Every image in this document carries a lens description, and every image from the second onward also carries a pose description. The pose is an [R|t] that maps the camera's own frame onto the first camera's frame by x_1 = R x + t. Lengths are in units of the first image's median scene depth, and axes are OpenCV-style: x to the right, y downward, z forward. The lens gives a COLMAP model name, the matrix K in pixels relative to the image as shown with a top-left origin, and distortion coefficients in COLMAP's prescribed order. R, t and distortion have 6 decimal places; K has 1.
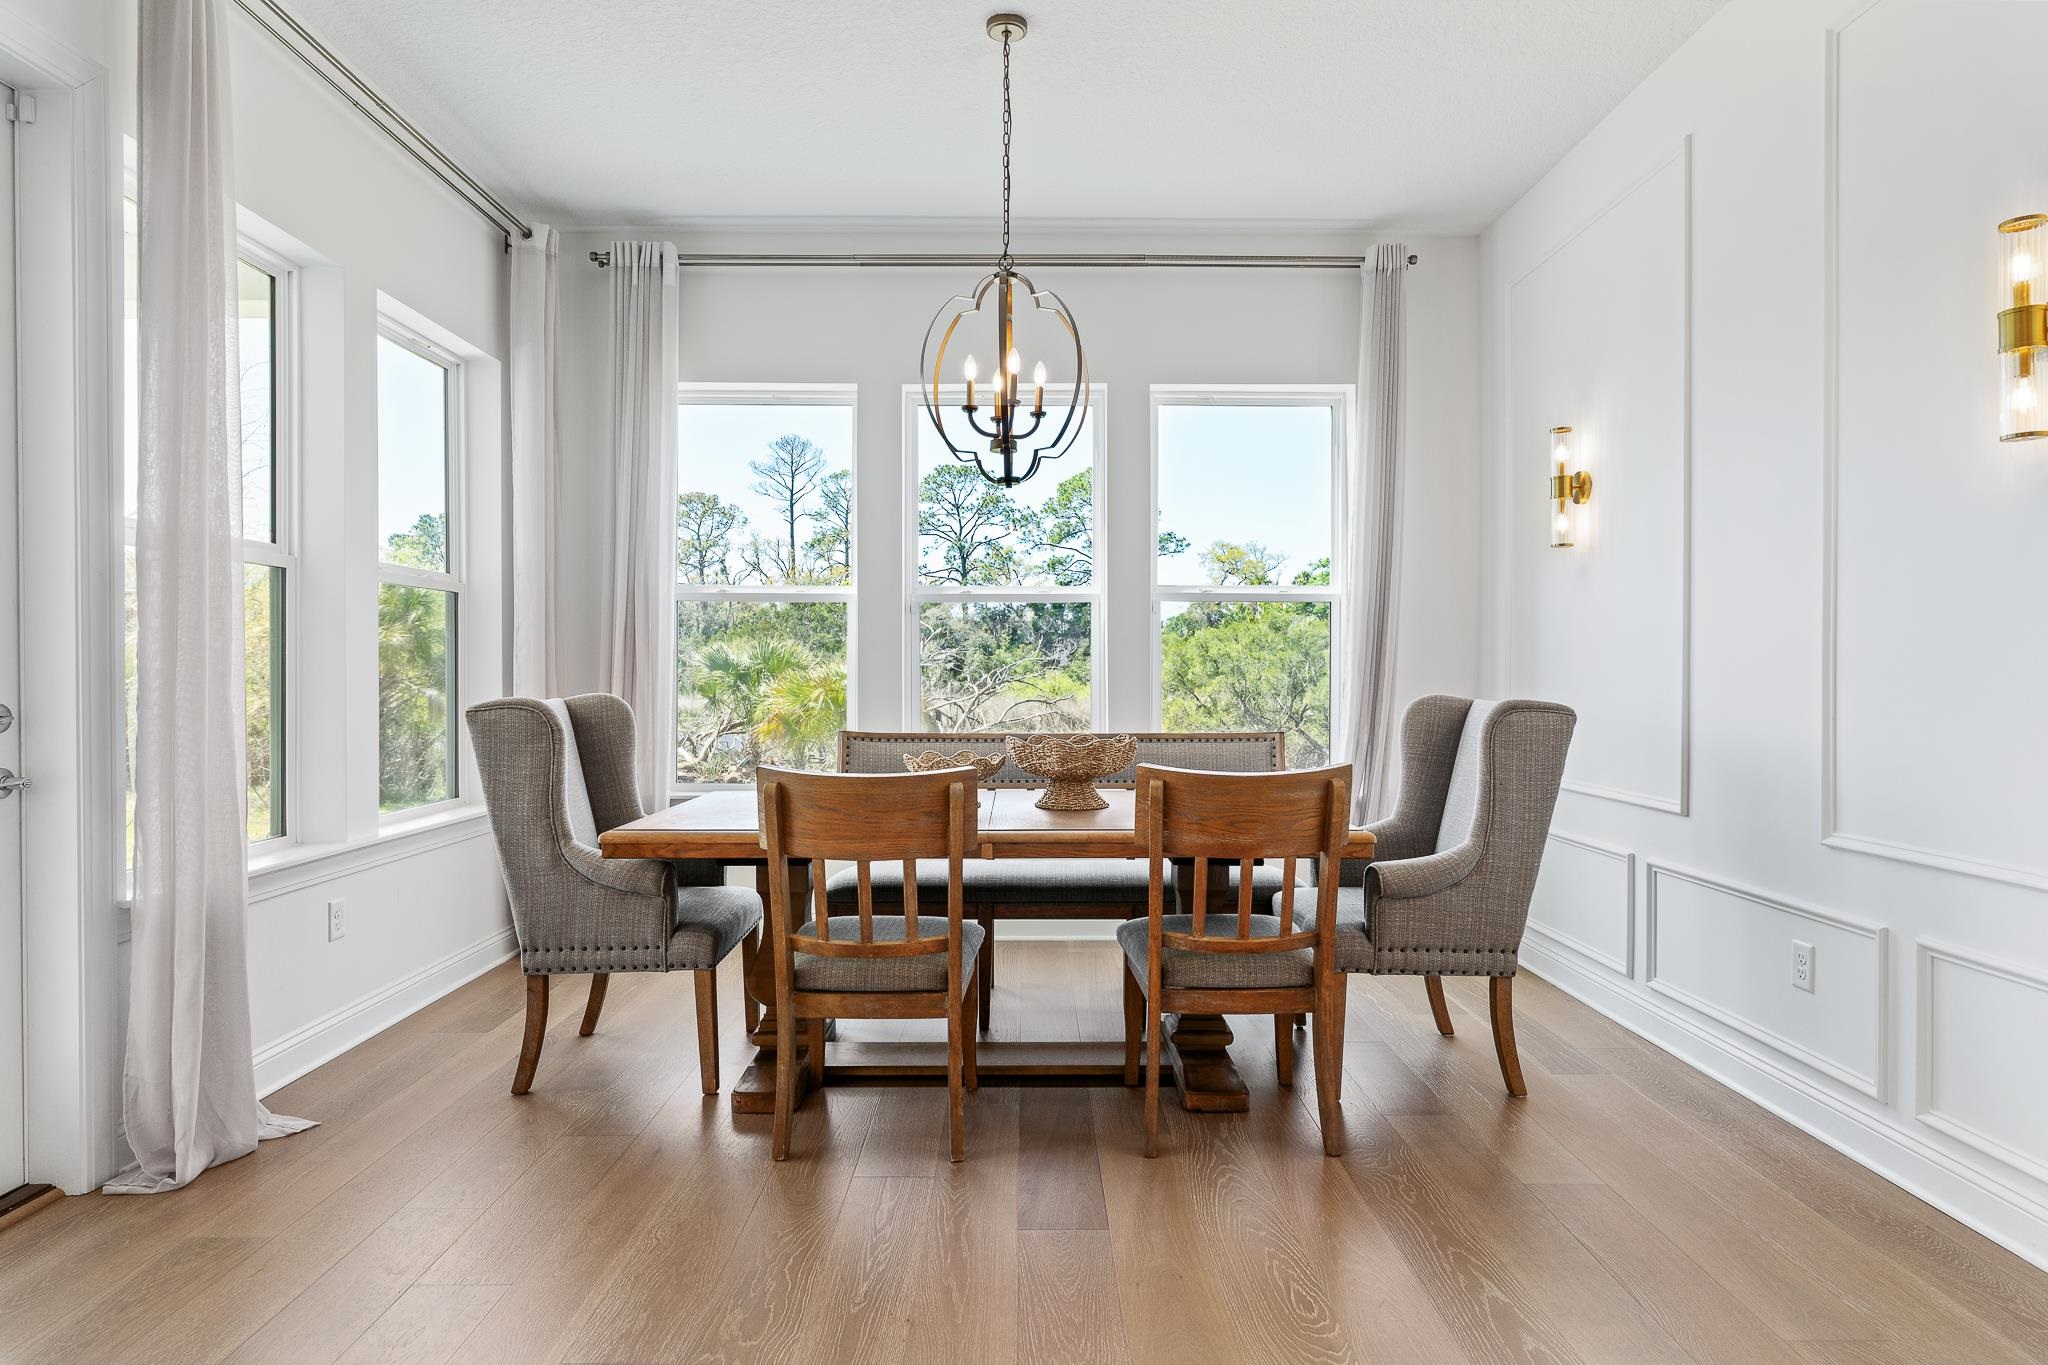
lens RADIAL K [[1148.3, 0, 1033.1], [0, 1148.3, 675.5], [0, 0, 1]] dist [0.000074, 0.000848]
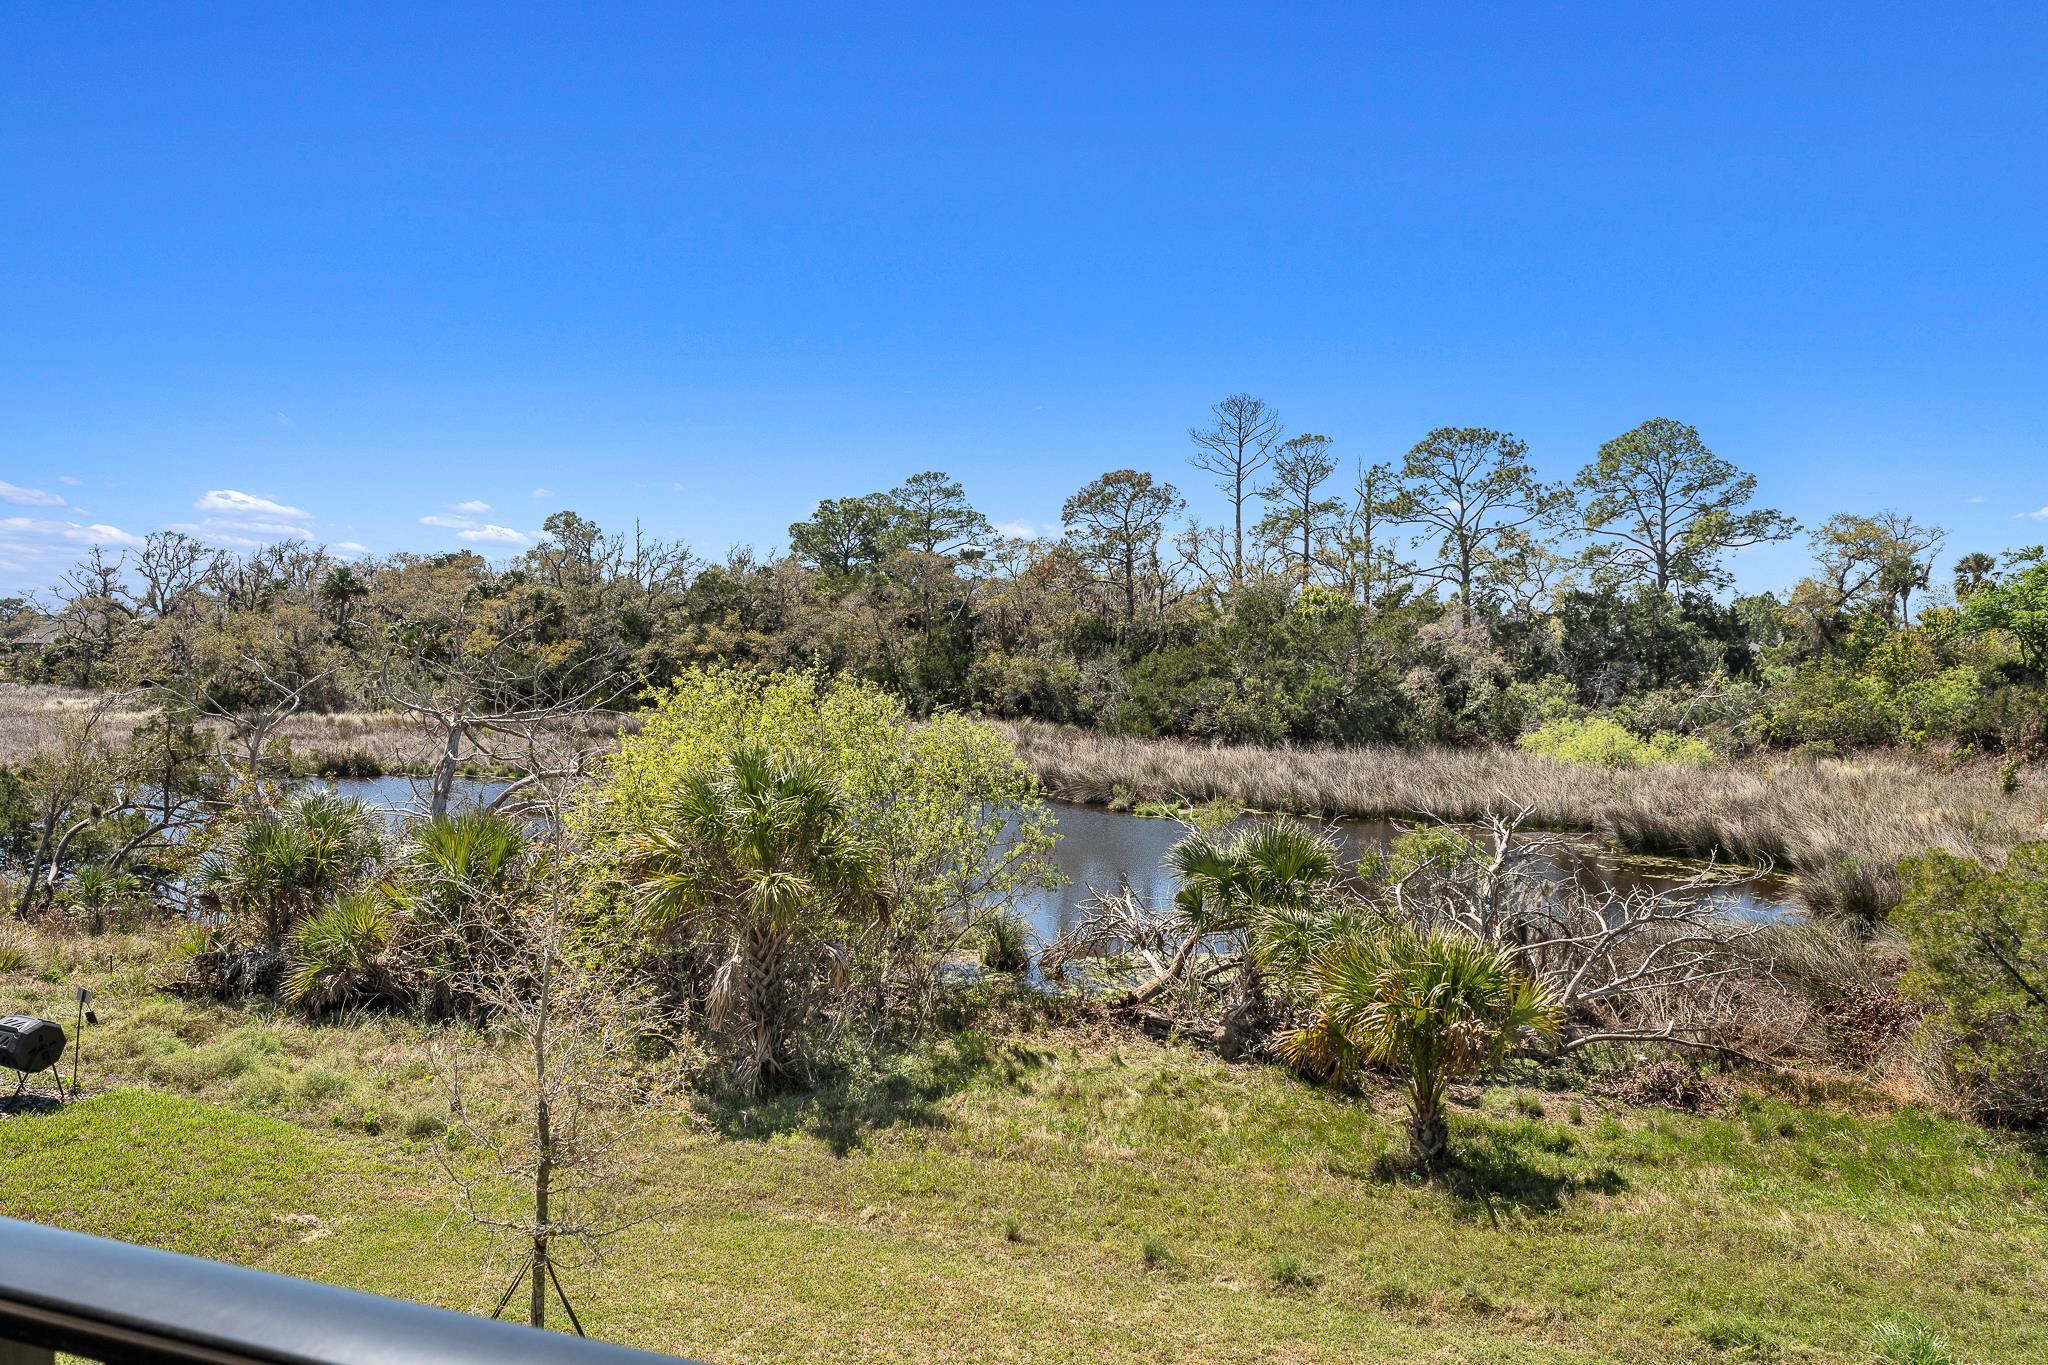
lens RADIAL K [[1394.0, 0, 1030.3], [0, 1394.0, 675.7], [0, 0, 1]] dist [0.005605, 0.005694]
pose [[0.942366, 0.023721, -0.333742, -0.023014], [-0.019085, 0.999671, 0.017164, -0.031827], [0.334039, -0.009805, 0.942508, 0.041083]]
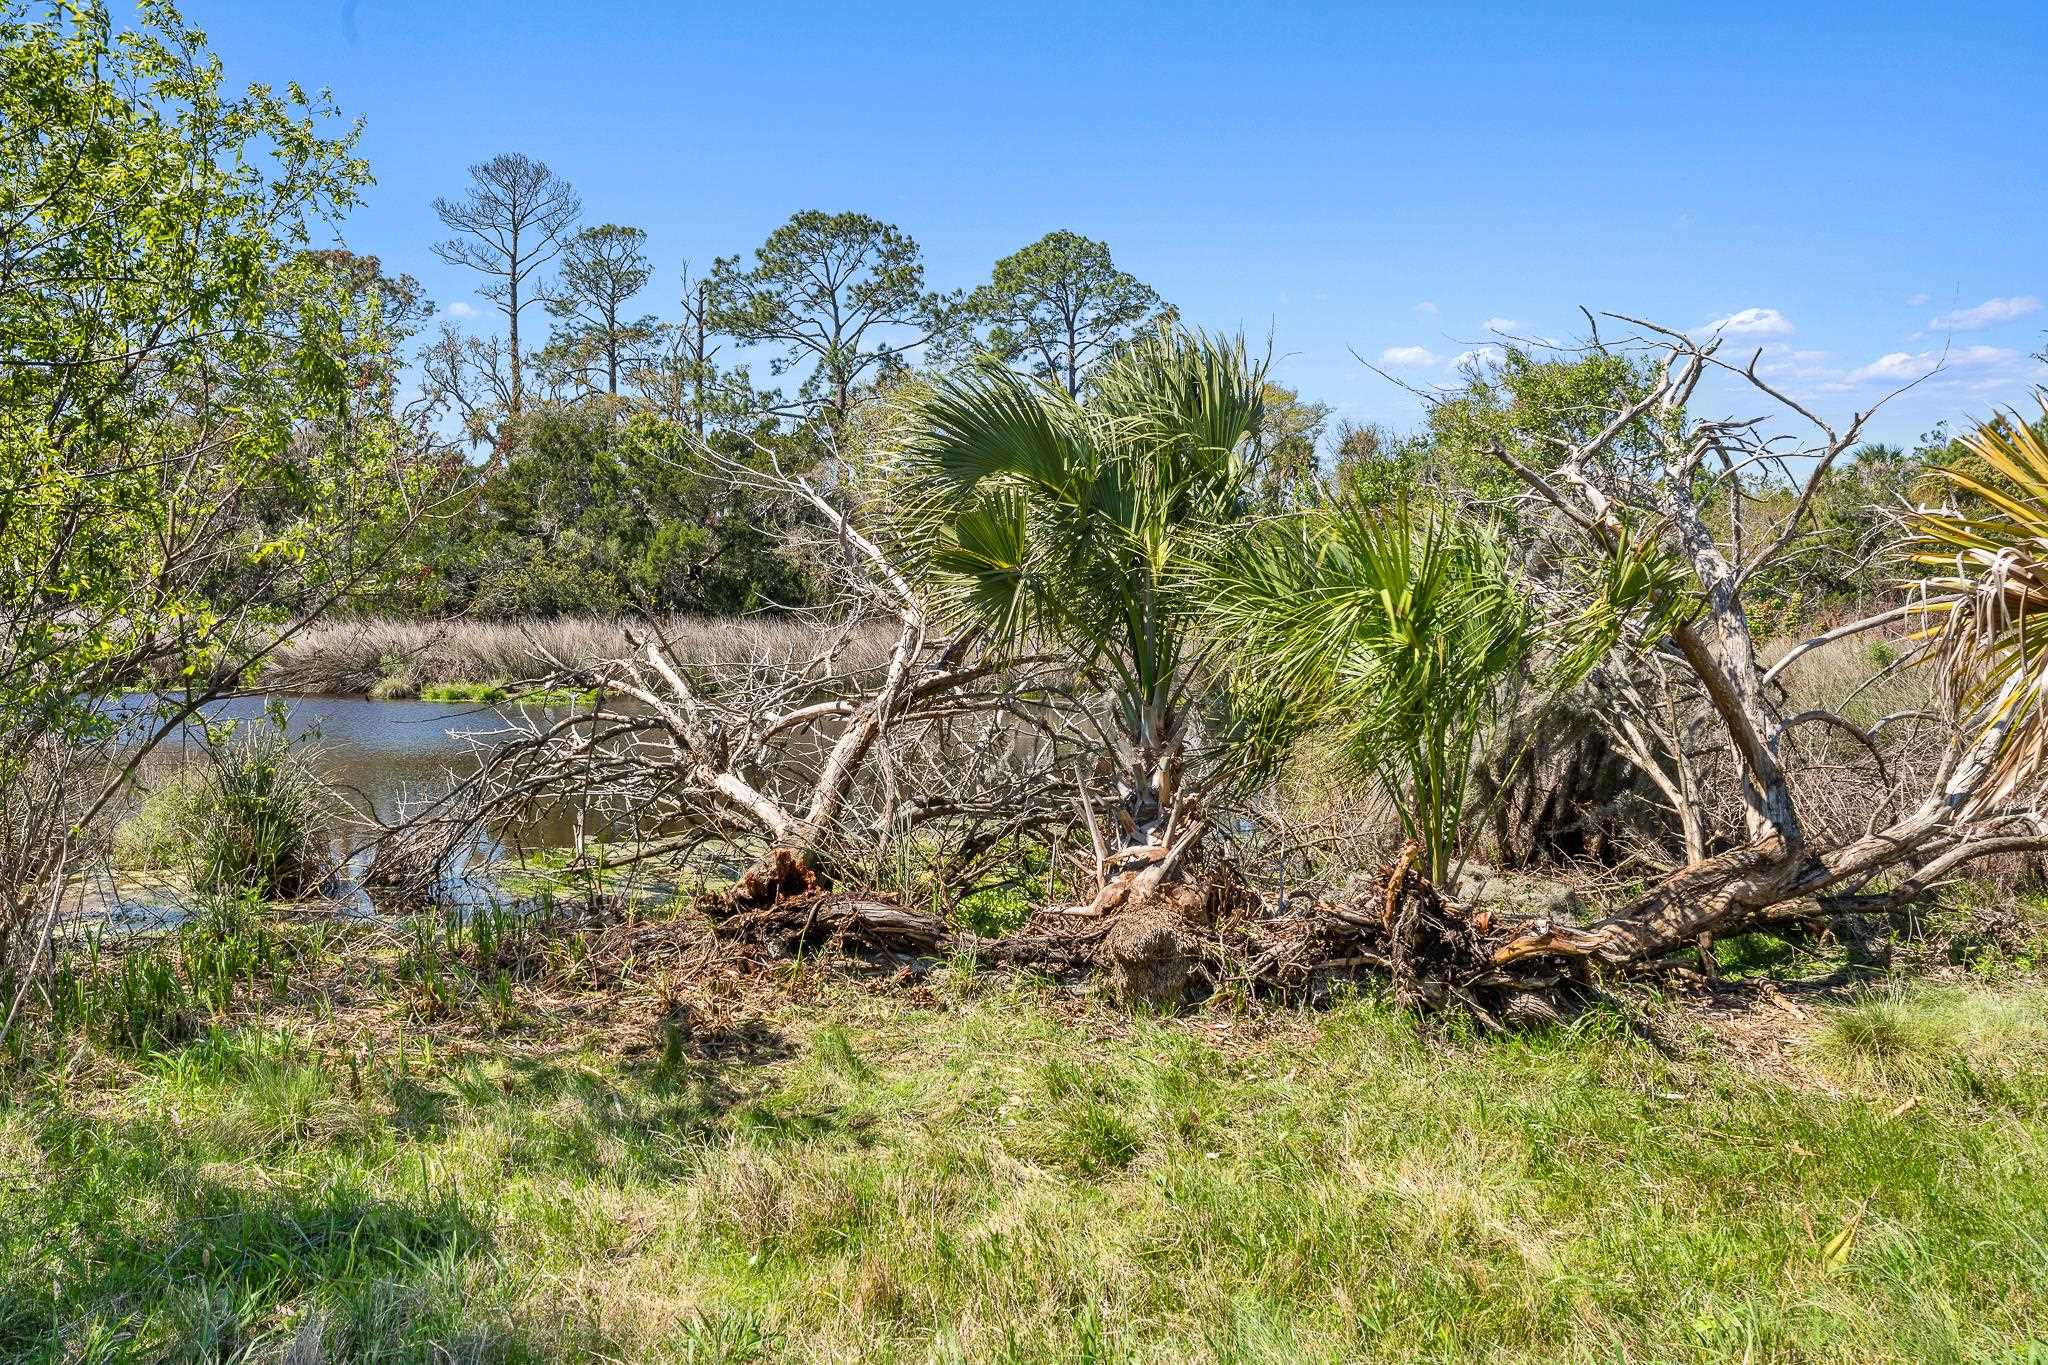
lens RADIAL K [[1726.0, 0, 1028.8], [0, 1726.0, 682.1], [0, 0, 1]] dist [0.011815, 0.005388]
pose [[0.992556, 0.008256, 0.121507, -0.073716], [-0.013661, 0.998951, 0.043716, 0.005350], [-0.121018, -0.045051, 0.991627, 0.155788]]
